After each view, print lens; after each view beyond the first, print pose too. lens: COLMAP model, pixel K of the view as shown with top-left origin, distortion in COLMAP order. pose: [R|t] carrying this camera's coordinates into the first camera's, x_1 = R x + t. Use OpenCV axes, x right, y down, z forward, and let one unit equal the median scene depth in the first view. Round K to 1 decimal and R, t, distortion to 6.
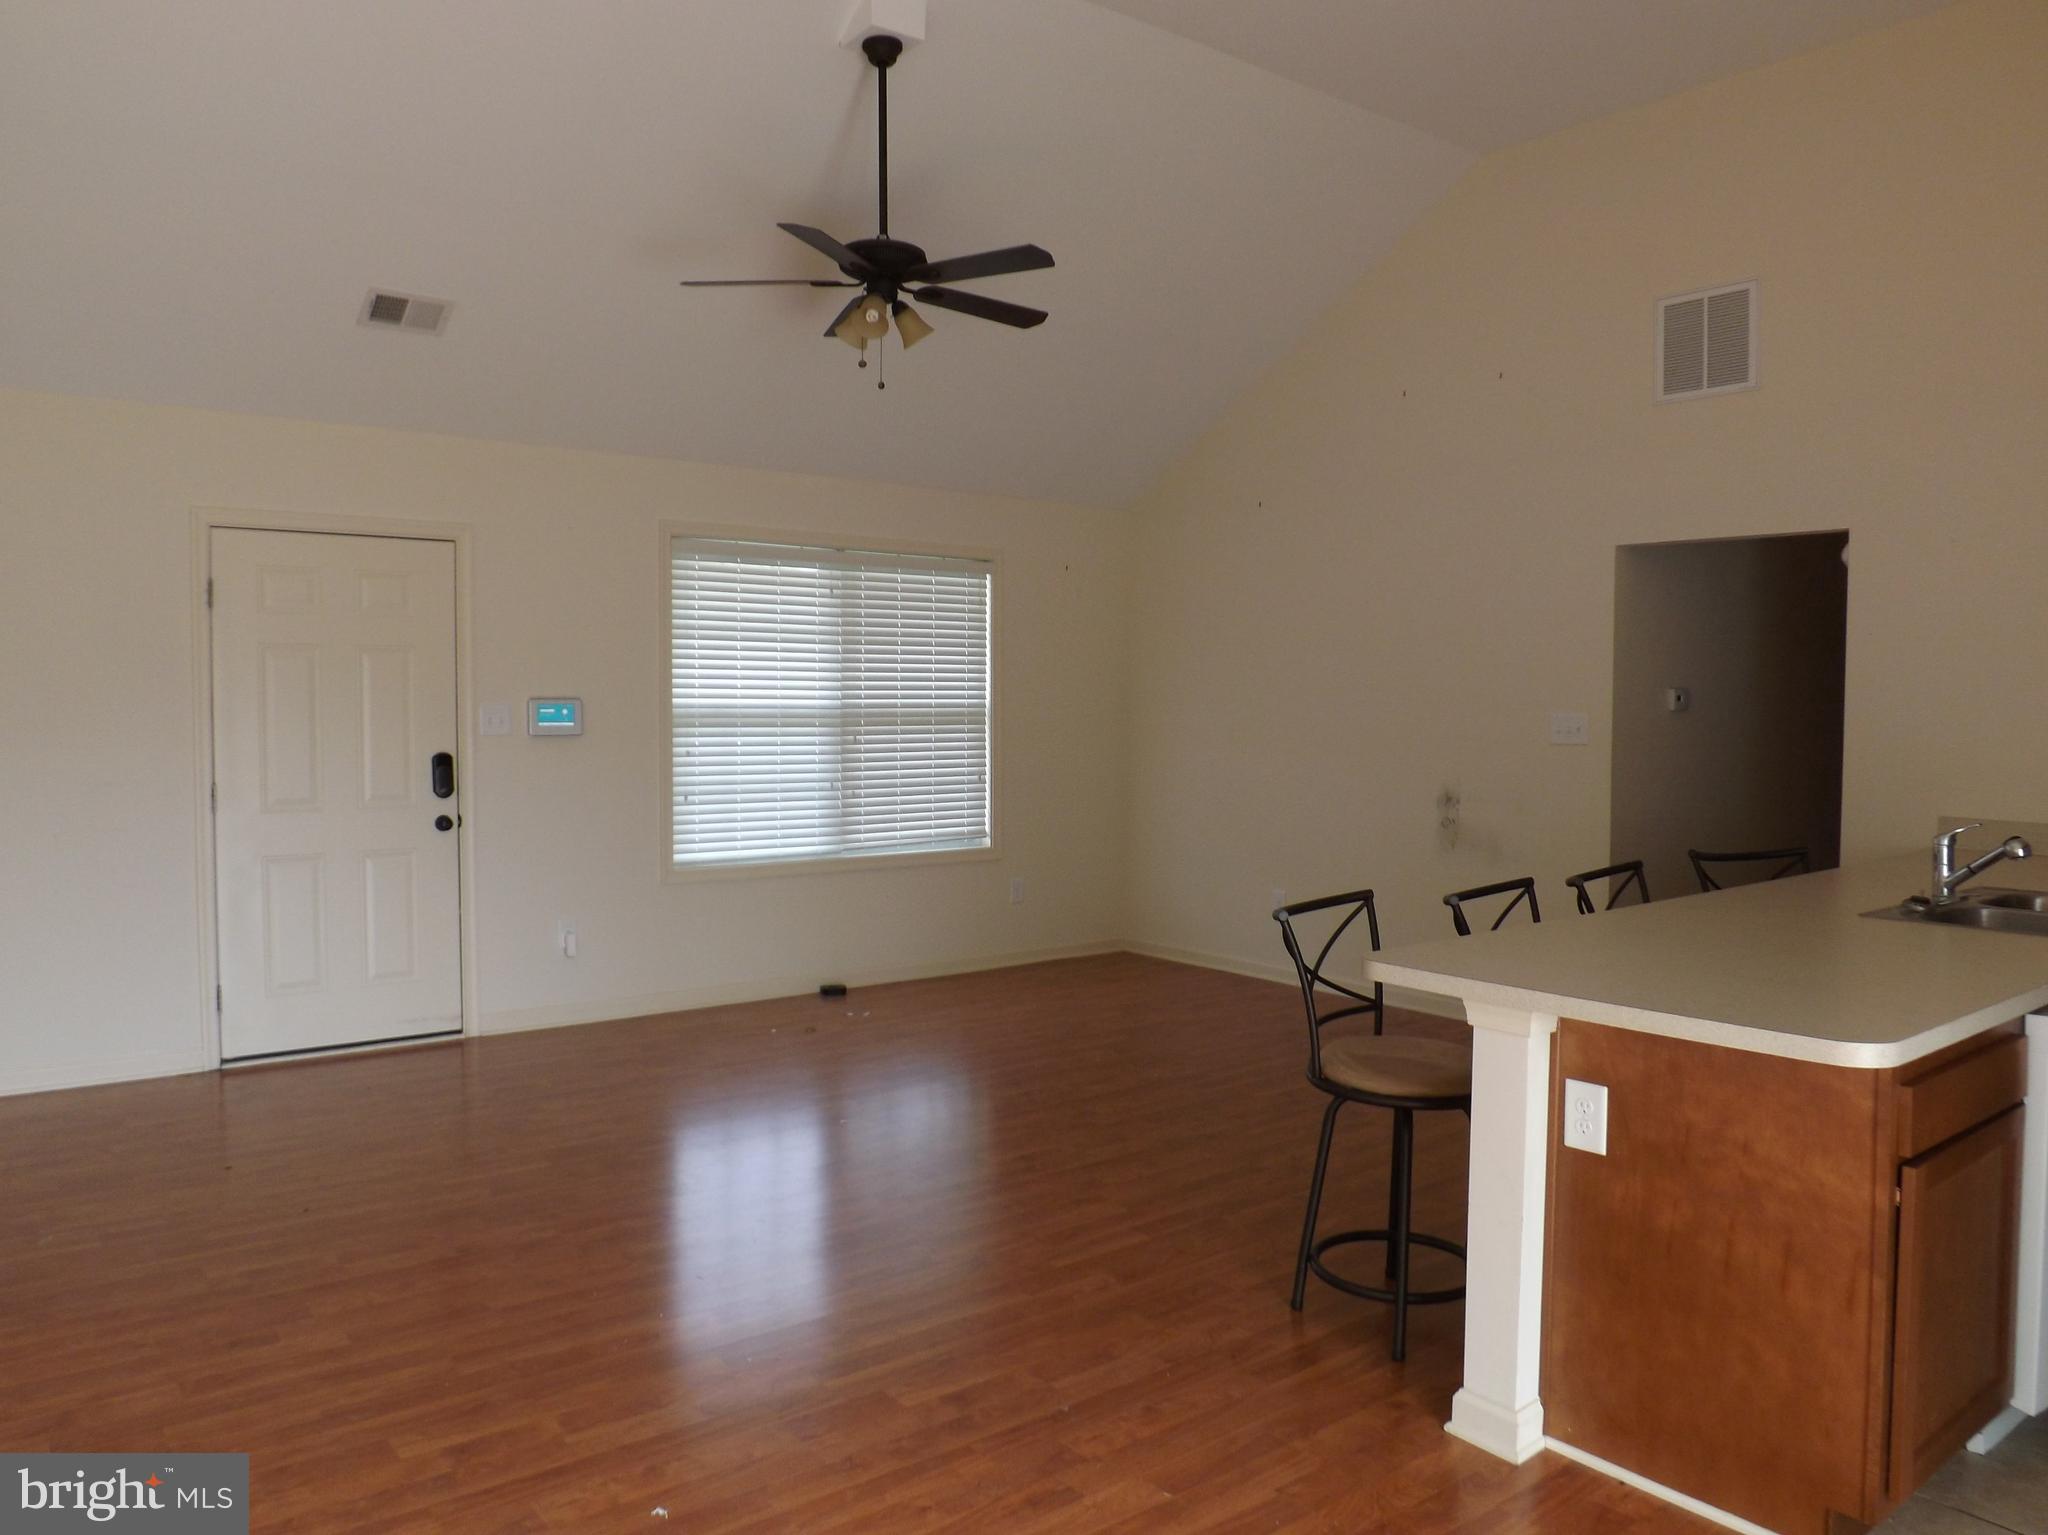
lens RADIAL K [[1471.2, 0, 942.2], [0, 1471.2, 786.4], [0, 0, 1]] dist [-0.083366, 0.039255]
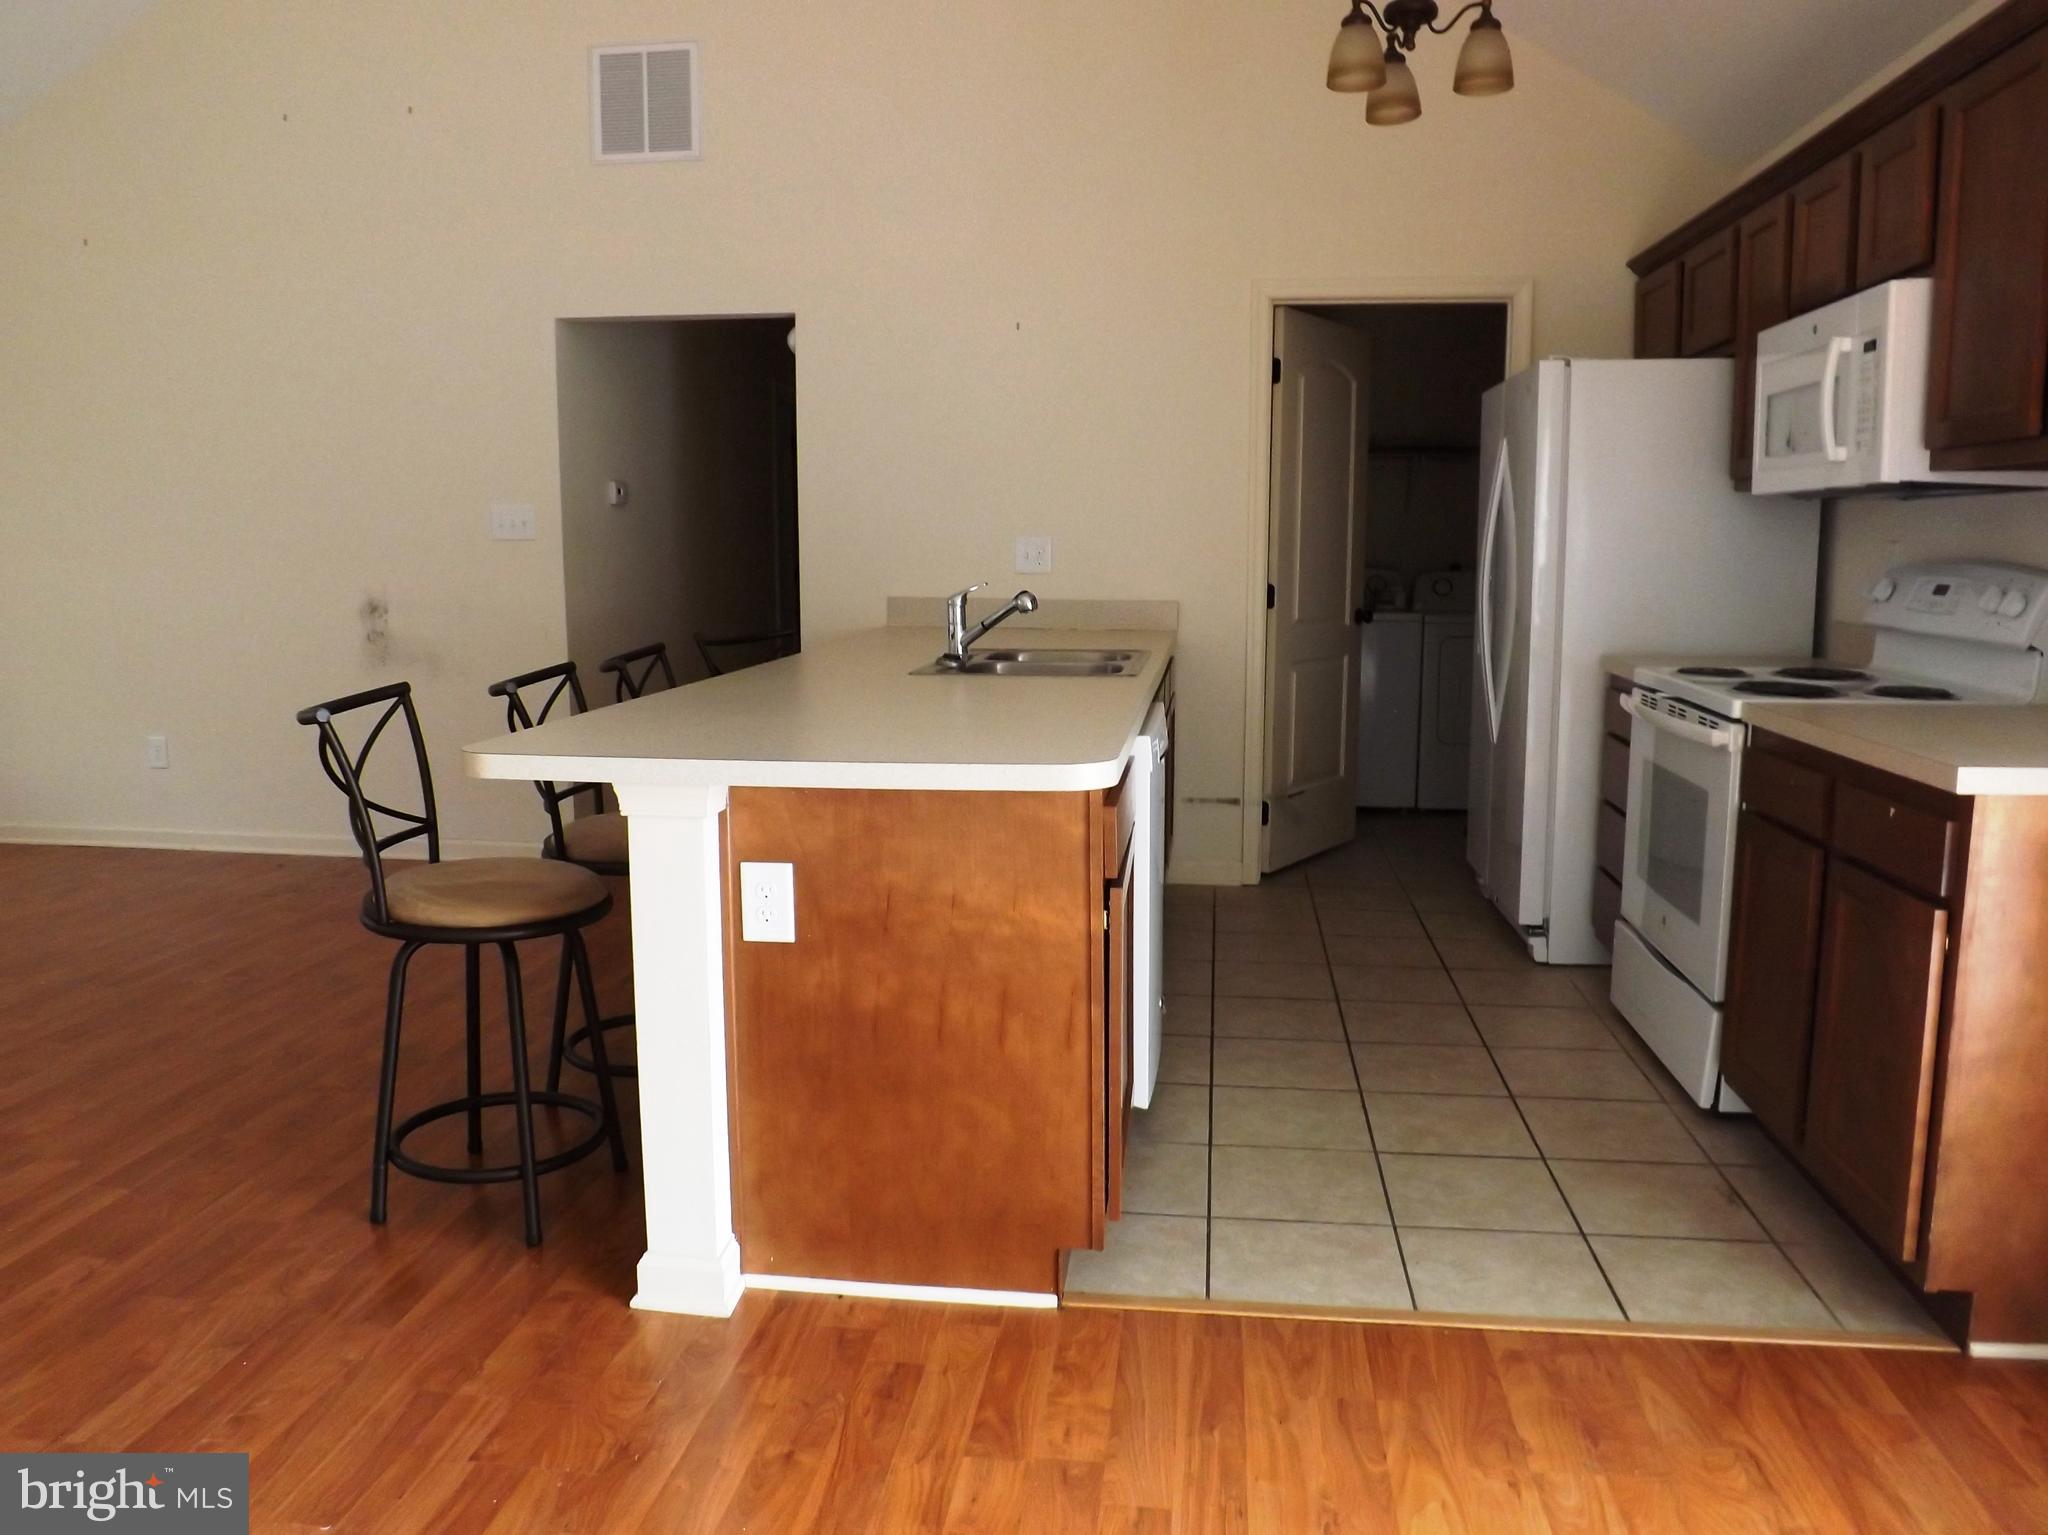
lens RADIAL K [[1513.8, 0, 1024.0], [0, 1513.8, 767.5], [0, 0, 1]] dist [-0.048825, 0.008596]
pose [[0.691278, -0.102768, 0.715244, -0.071105], [0.037486, 0.993602, 0.106532, 0.049200], [-0.721616, -0.046832, 0.690708, 0.226524]]
